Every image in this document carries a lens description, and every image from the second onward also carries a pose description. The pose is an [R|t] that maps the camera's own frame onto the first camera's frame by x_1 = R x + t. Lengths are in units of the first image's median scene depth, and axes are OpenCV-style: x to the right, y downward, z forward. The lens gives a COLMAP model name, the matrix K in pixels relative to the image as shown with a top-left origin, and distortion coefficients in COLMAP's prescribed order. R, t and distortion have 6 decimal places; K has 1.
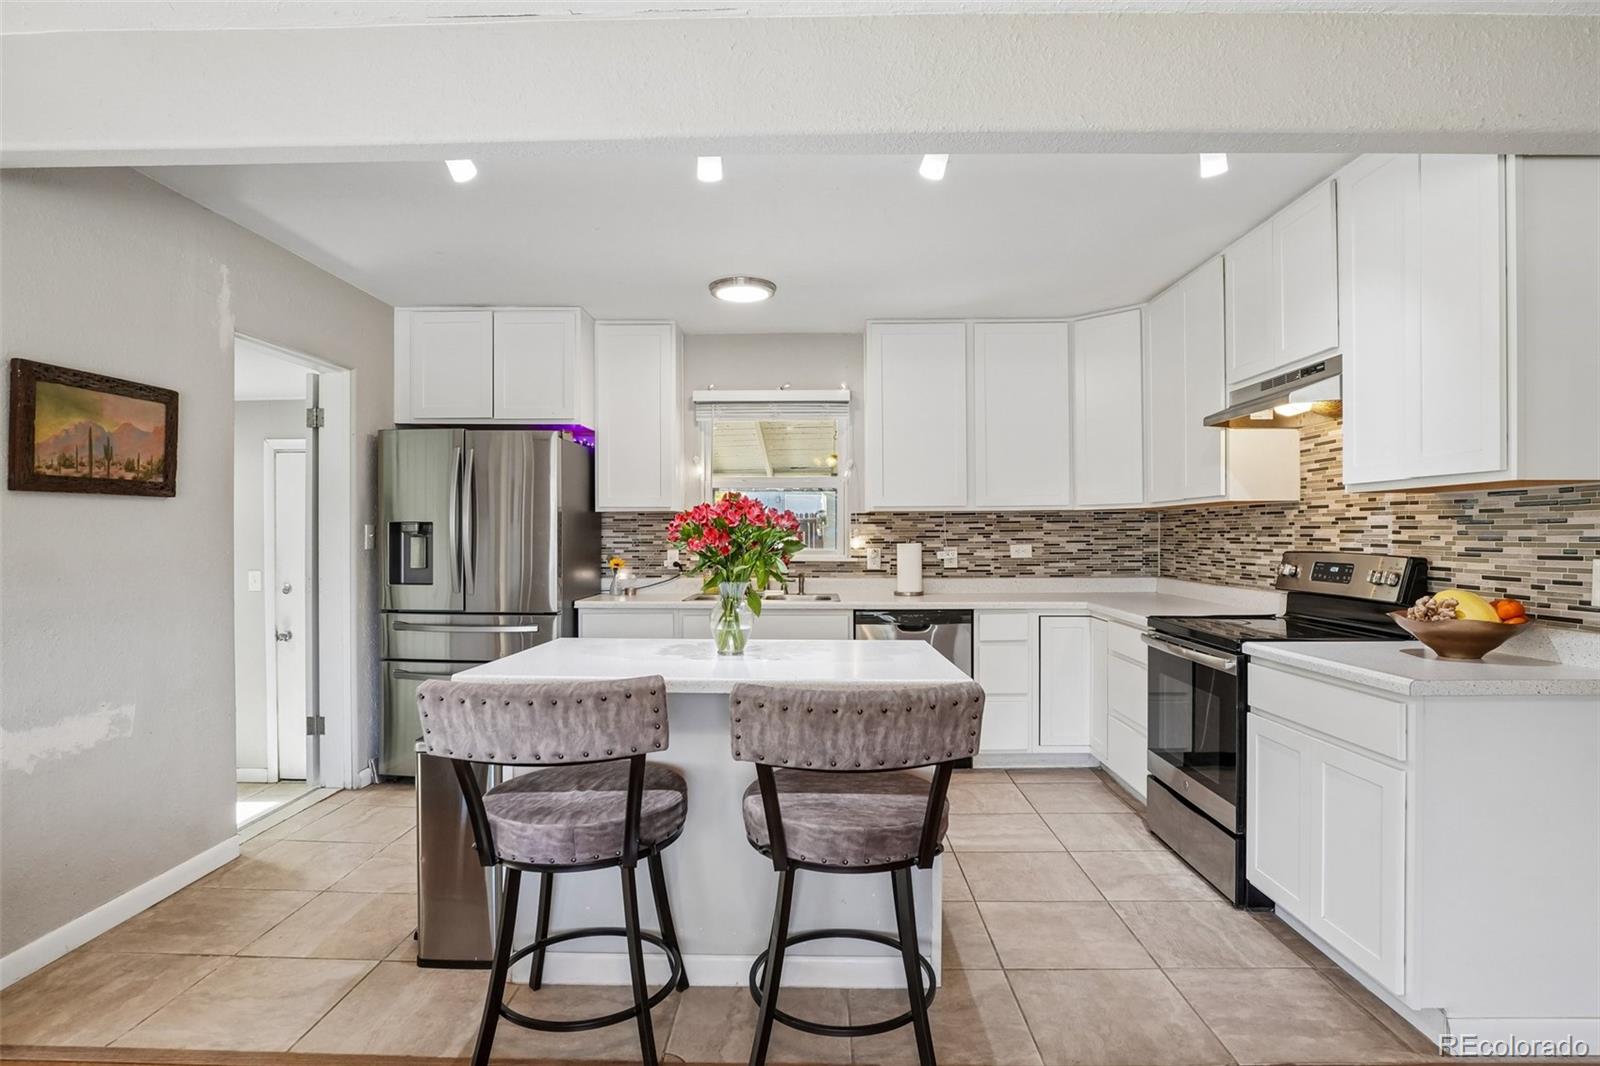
lens RADIAL K [[838.3, 0, 802.5], [0, 838.3, 534.0], [0, 0, 1]] dist [-0.035695, 0.010315]
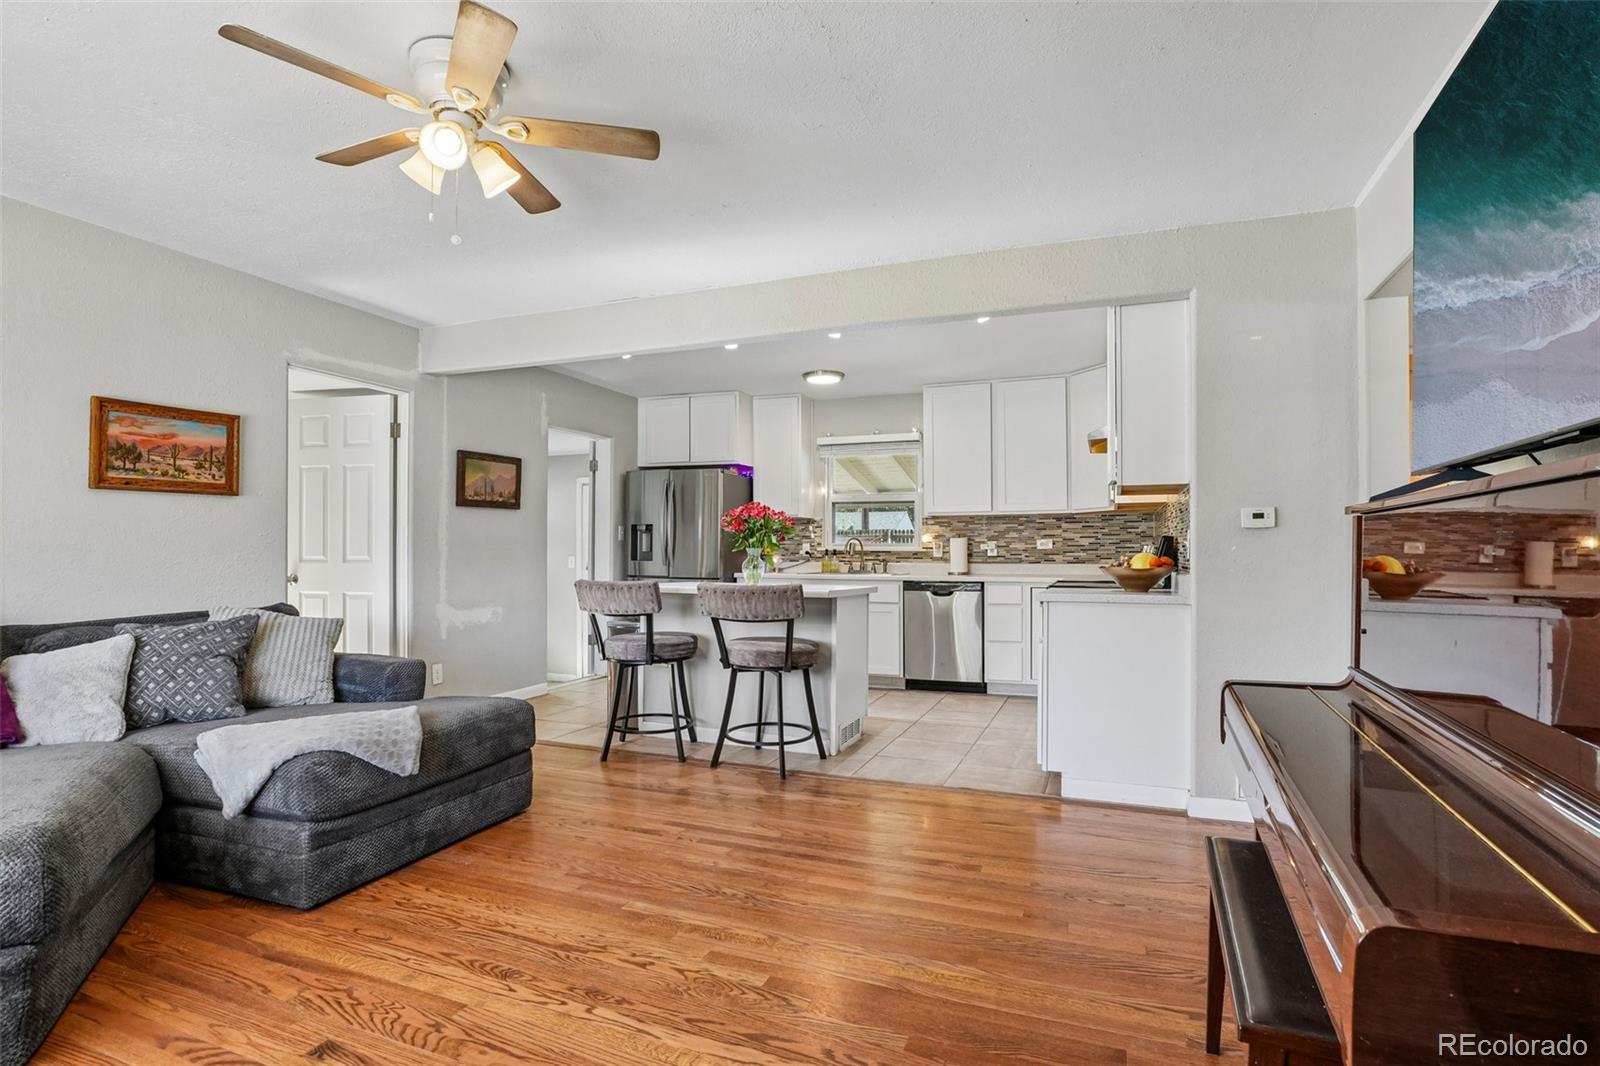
lens RADIAL K [[796.7, 0, 797.8], [0, 796.7, 541.8], [0, 0, 1]] dist [-0.038525, 0.006729]
pose [[0.936107, -0.001243, -0.351713, 0.437982], [-0.002940, 0.999931, -0.011359, 0.042246], [0.351703, 0.011667, 0.936039, -0.457039]]
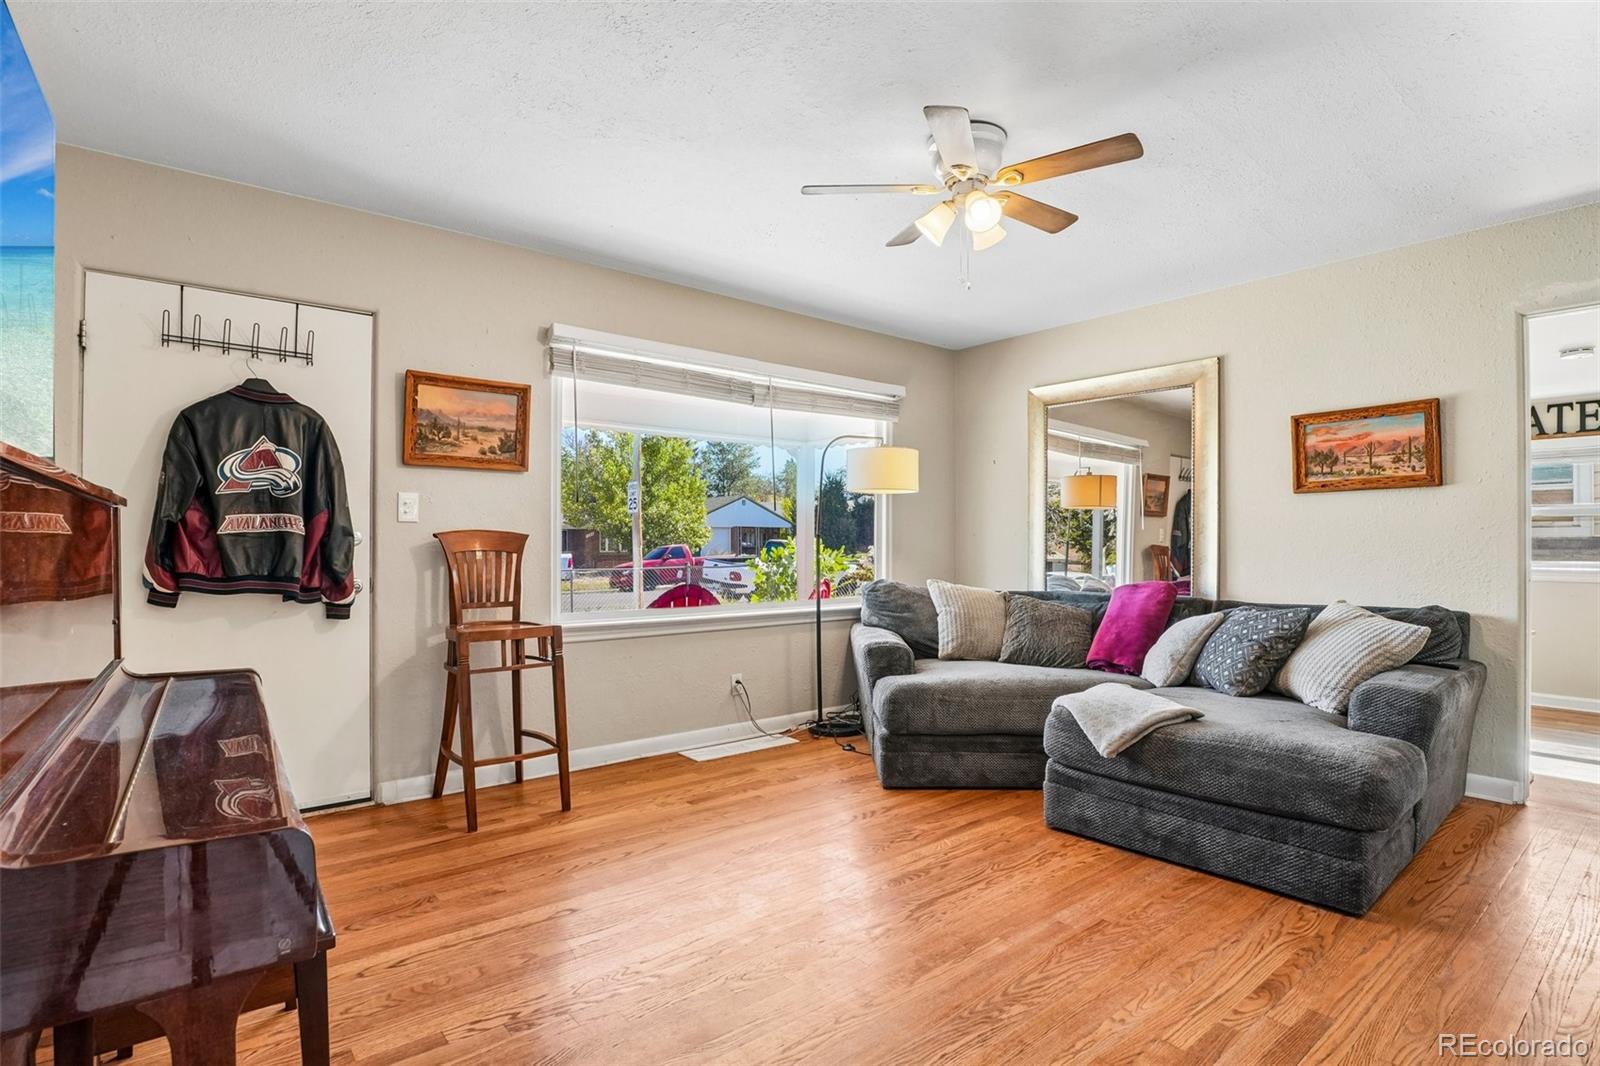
lens RADIAL K [[796.7, 0, 811.7], [0, 796.7, 541.3], [0, 0, 1]] dist [-0.038525, 0.006729]
pose [[-0.759246, -0.002180, -0.650800, 0.559797], [-0.001087, 0.999997, -0.002082, 0.041246], [0.650803, -0.000873, -0.759246, 0.429751]]
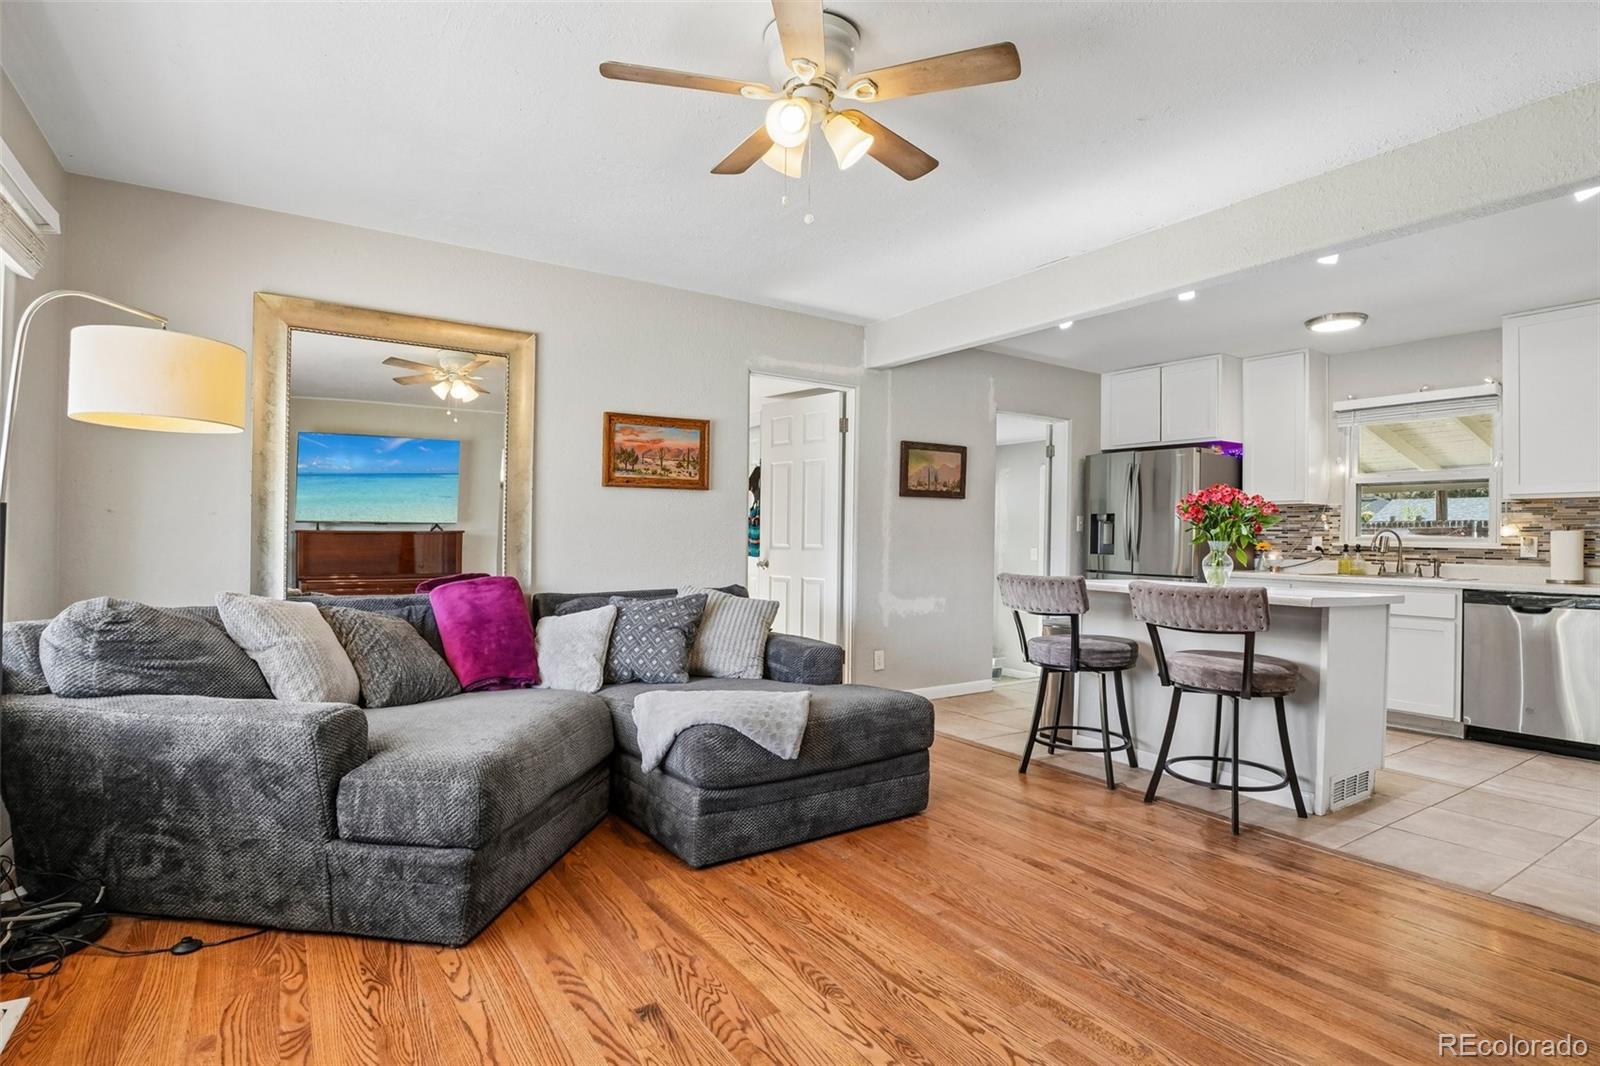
lens RADIAL K [[796.7, 0, 799.0], [0, 796.7, 540.9], [0, 0, 1]] dist [-0.038525, 0.006729]
pose [[0.562165, 0.013212, -0.826919, 0.466978], [-0.016206, 0.999856, 0.004957, 0.041162], [0.826866, 0.010615, 0.562299, -0.325378]]
